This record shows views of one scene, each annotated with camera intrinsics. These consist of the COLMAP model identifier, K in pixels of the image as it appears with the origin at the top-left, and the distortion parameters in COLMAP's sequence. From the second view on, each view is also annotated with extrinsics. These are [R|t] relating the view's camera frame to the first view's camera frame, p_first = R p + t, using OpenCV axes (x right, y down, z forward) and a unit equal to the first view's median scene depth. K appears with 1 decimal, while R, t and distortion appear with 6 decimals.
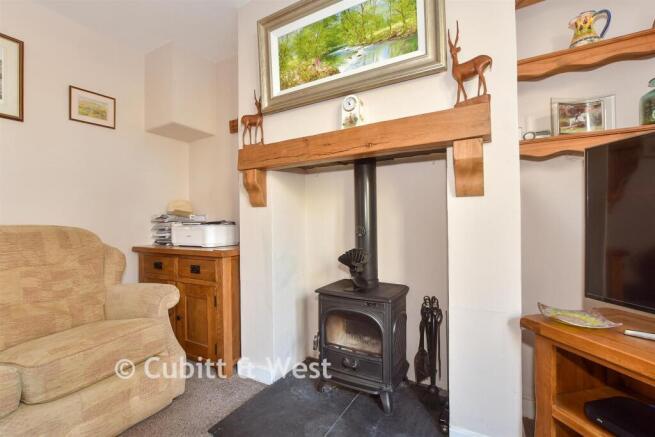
lens RADIAL K [[287.6, 0, 327.5], [0, 287.6, 218.5], [0, 0, 1]] dist [-0.021762, -0.000084]
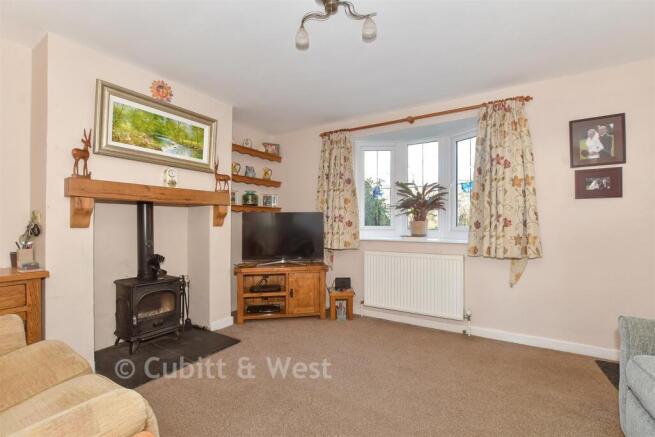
lens RADIAL K [[283.2, 0, 327.5], [0, 283.2, 218.5], [0, 0, 1]] dist [-0.000080, -0.000020]
pose [[0.024027, 0.029573, 0.999274, -1.568899], [0.002547, 0.999557, -0.029643, -0.058326], [-0.999708, 0.003257, 0.023941, -0.014149]]
